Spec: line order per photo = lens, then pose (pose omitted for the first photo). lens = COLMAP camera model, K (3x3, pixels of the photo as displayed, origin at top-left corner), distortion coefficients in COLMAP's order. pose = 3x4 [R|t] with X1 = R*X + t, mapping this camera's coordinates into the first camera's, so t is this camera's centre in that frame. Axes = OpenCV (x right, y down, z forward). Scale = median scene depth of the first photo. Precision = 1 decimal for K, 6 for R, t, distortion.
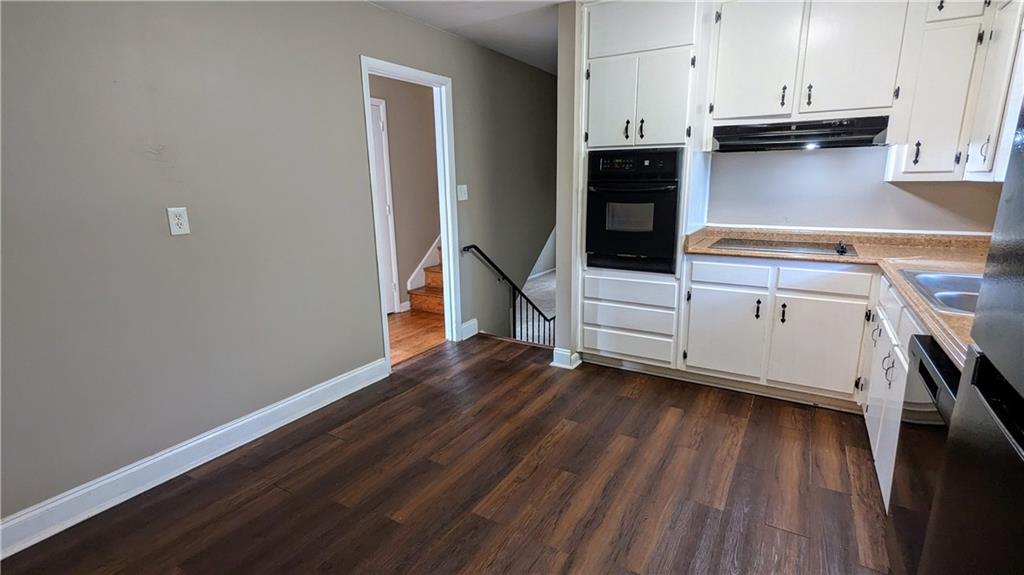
lens RADIAL K [[491.2, 0, 514.8], [0, 491.2, 292.1], [0, 0, 1]] dist [0.003110, 0.000918]
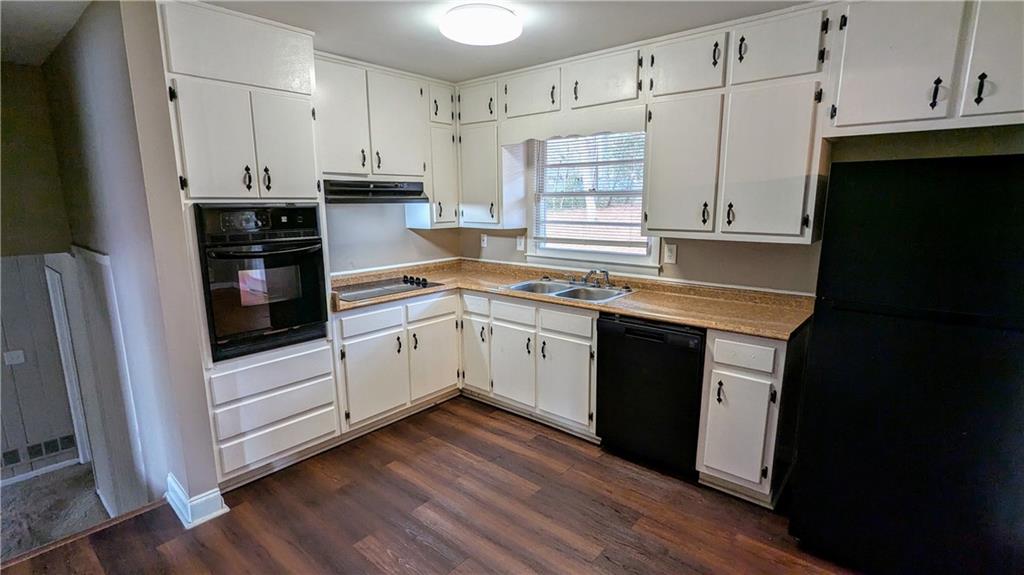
lens RADIAL K [[491.2, 0, 514.8], [0, 491.2, 292.1], [0, 0, 1]] dist [0.003110, 0.000918]
pose [[0.159151, -0.176109, 0.971420, -0.509508], [0.224248, 0.964690, 0.138150, -0.169133], [-0.961449, 0.195853, 0.193024, 0.476864]]
